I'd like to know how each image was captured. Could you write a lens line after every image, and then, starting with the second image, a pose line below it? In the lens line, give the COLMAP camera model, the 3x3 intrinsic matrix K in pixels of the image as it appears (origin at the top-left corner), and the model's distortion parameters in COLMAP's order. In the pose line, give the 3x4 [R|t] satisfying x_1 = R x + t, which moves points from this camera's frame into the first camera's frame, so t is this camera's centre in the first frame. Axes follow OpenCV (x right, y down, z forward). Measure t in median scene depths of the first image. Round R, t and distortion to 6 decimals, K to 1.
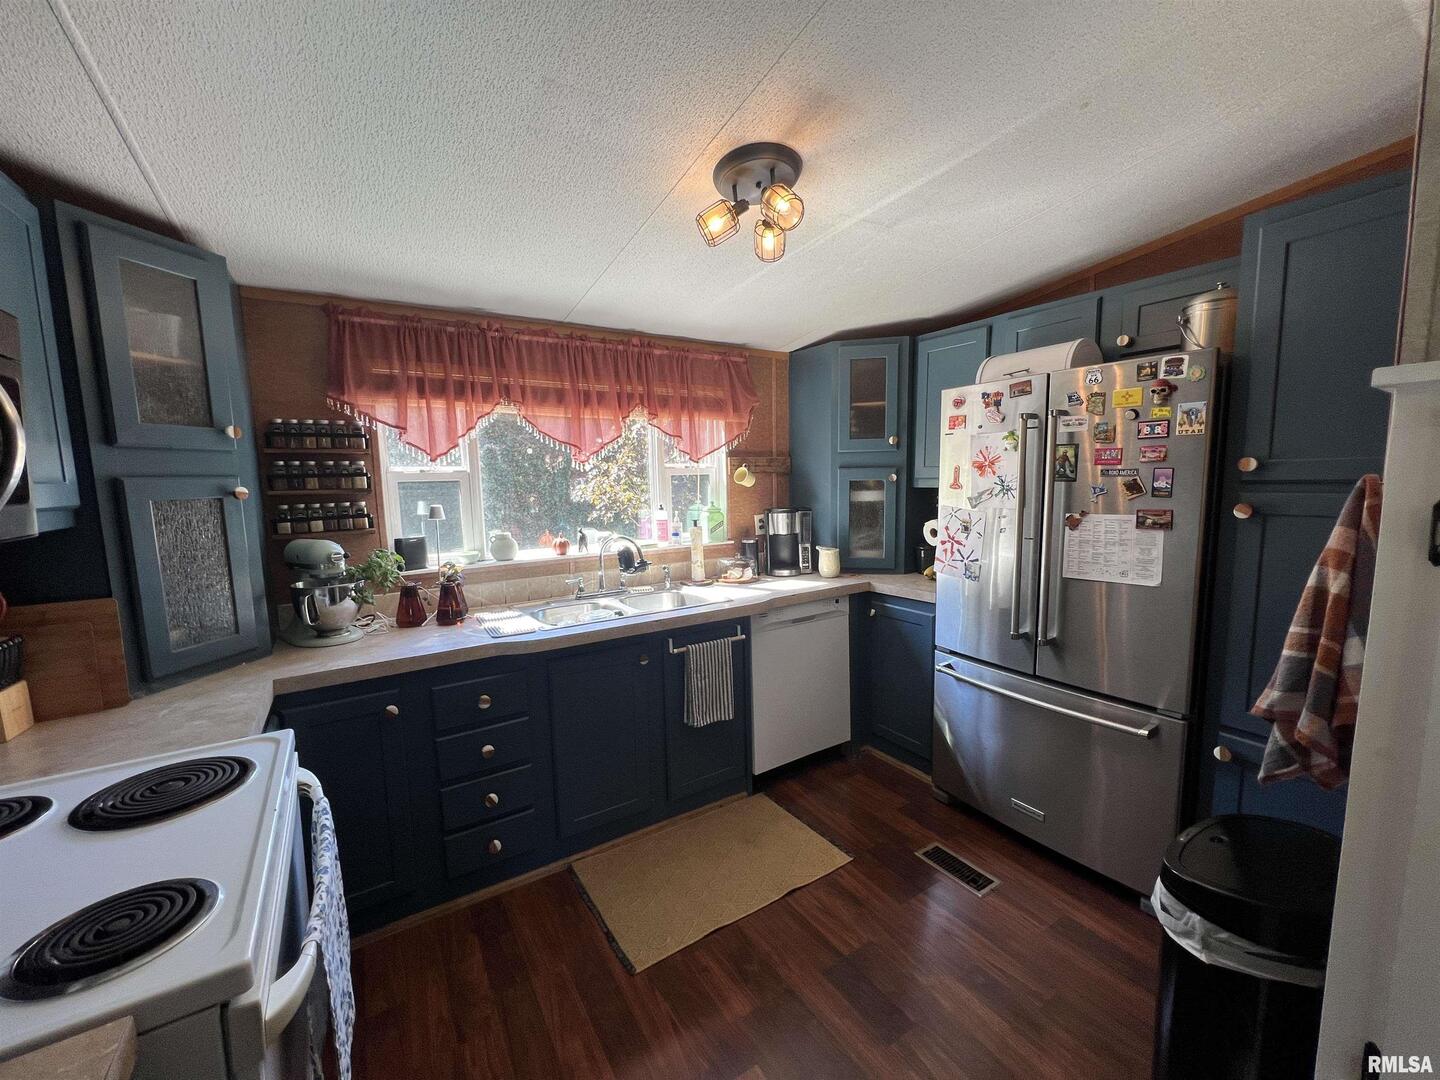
lens RADIAL K [[581.2, 0, 712.8], [0, 581.2, 542.7], [0, 0, 1]] dist [-0.000159, 0.000311]
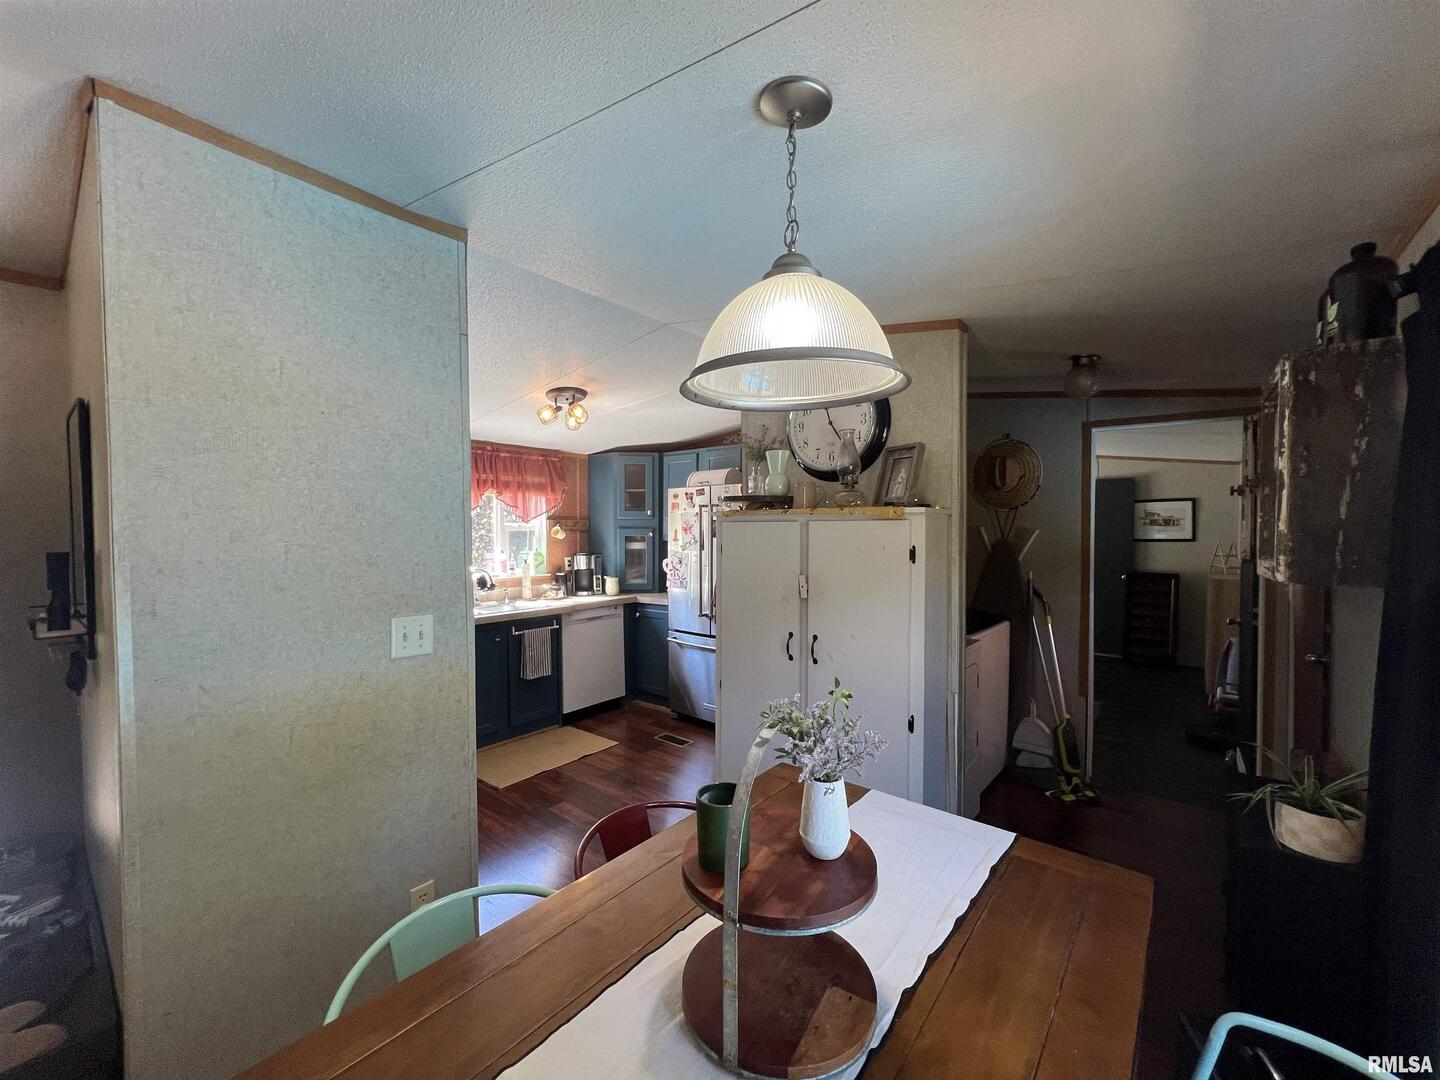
lens RADIAL K [[580.7, 0, 718.1], [0, 580.7, 542.7], [0, 0, 1]] dist [0.001473, -0.000317]
pose [[0.946413, 0.011621, 0.322748, -0.048641], [0.019293, 0.995533, -0.092420, 0.076056], [-0.322381, 0.093694, 0.941962, -0.698652]]
